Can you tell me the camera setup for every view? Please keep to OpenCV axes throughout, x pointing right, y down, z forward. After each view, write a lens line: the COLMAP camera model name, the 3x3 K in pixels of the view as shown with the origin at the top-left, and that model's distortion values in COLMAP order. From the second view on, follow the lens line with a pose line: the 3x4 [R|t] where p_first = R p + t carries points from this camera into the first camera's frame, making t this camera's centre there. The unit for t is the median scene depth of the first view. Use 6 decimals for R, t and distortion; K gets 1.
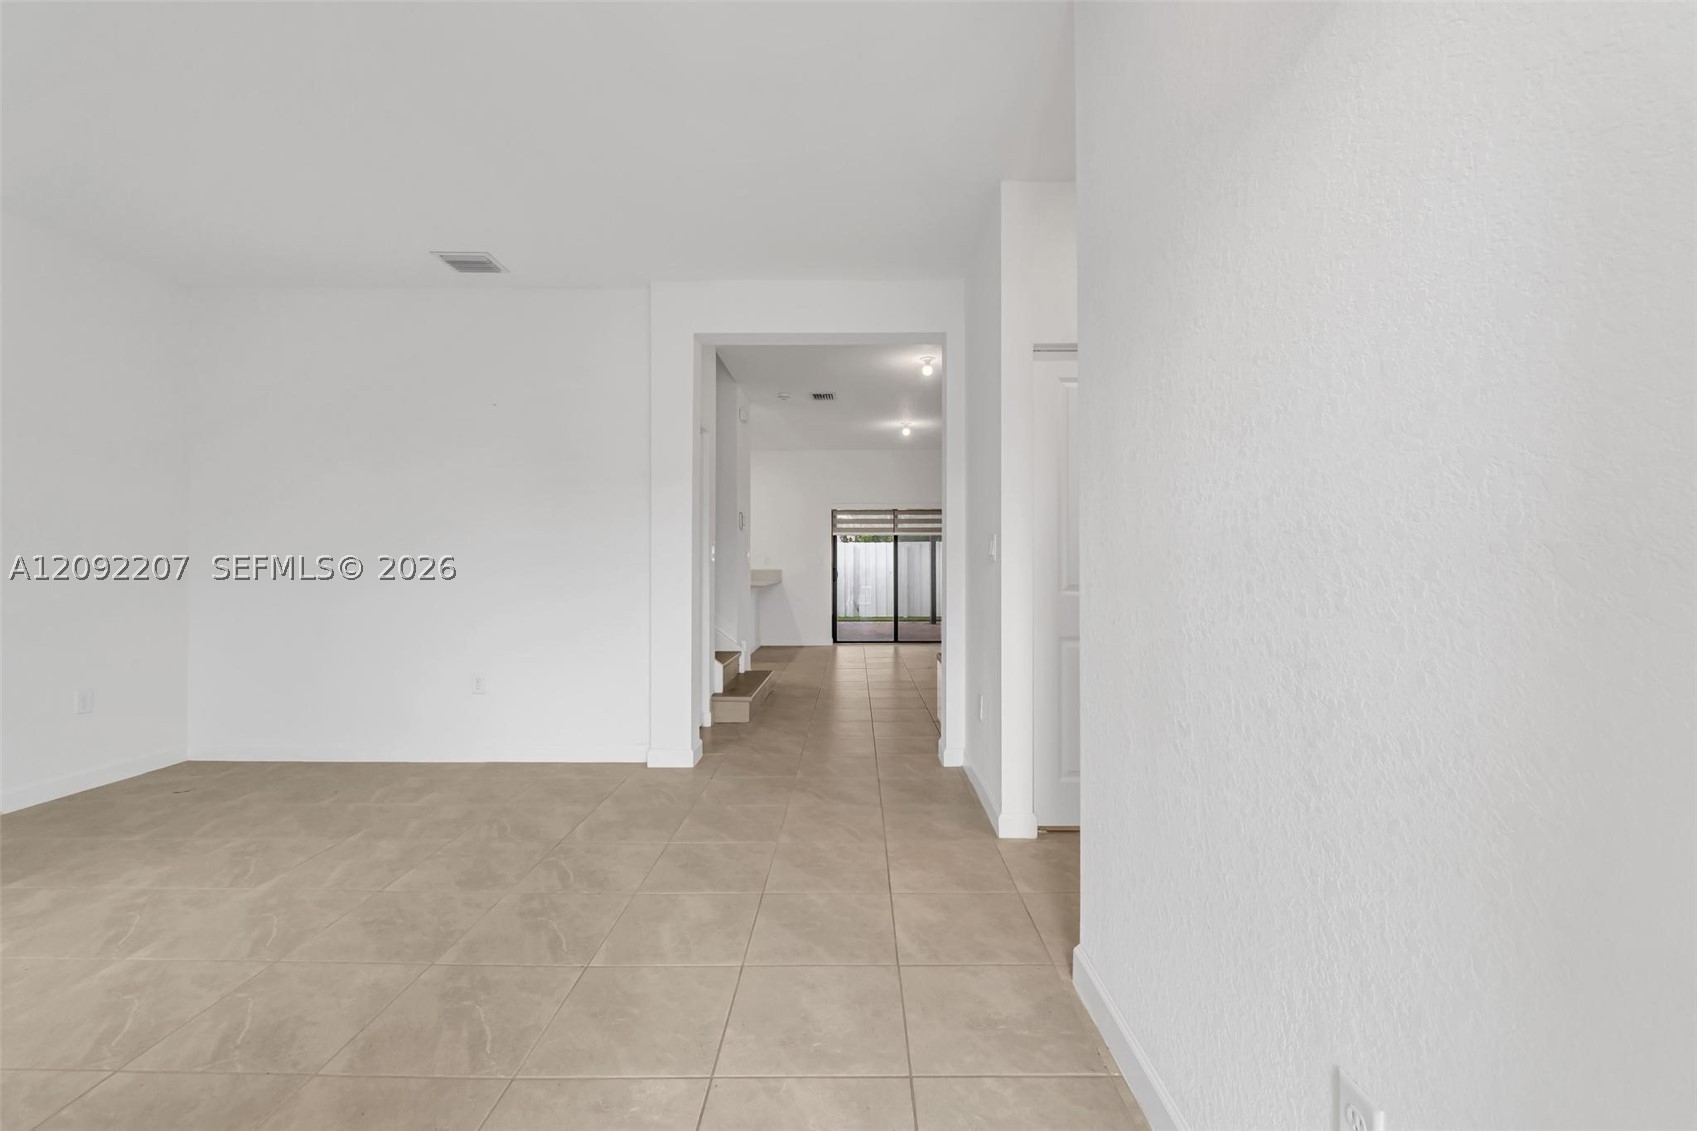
lens RADIAL K [[729.8, 0, 846.5], [0, 729.8, 569.7], [0, 0, 1]] dist [-0.001250, -0.000788]
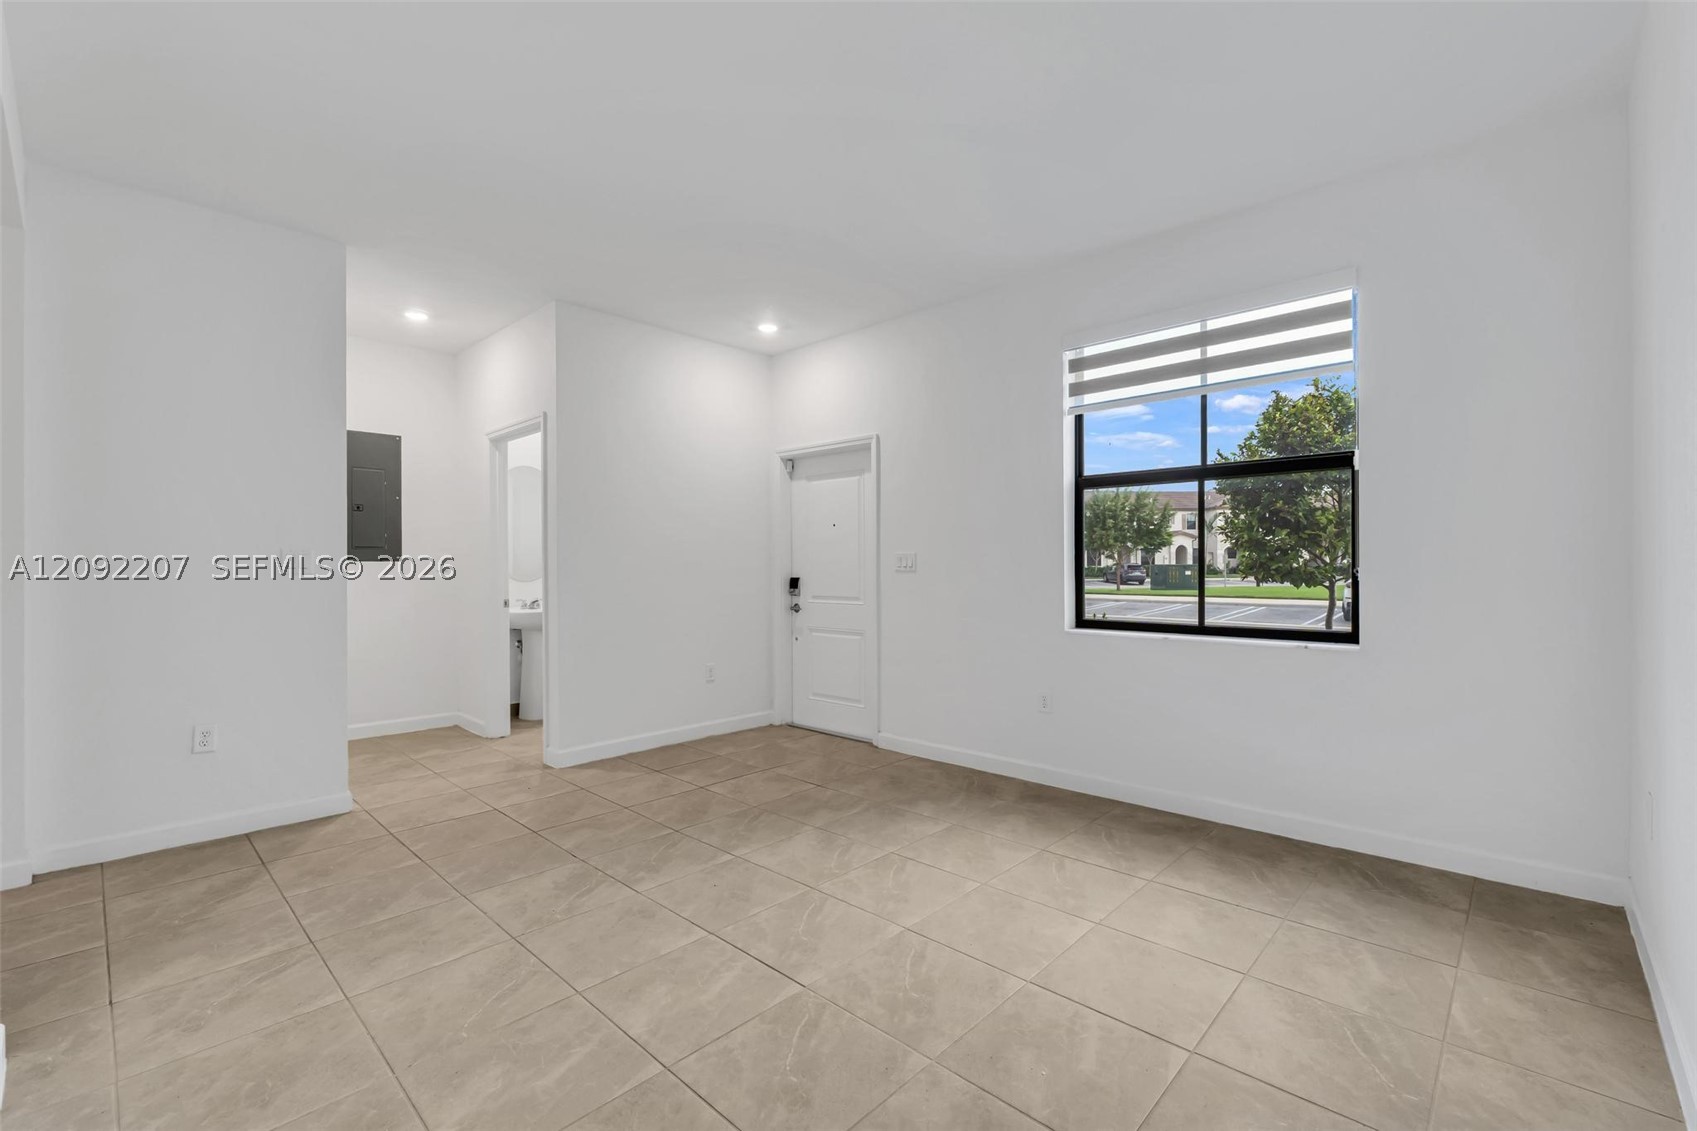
lens RADIAL K [[729.8, 0, 849.5], [0, 729.8, 563.2], [0, 0, 1]] dist [-0.001250, -0.000788]
pose [[-0.733274, 0.004138, 0.679920, -1.711198], [0.010319, 0.999934, 0.005044, -0.045423], [-0.679854, 0.010715, -0.733269, 1.896413]]
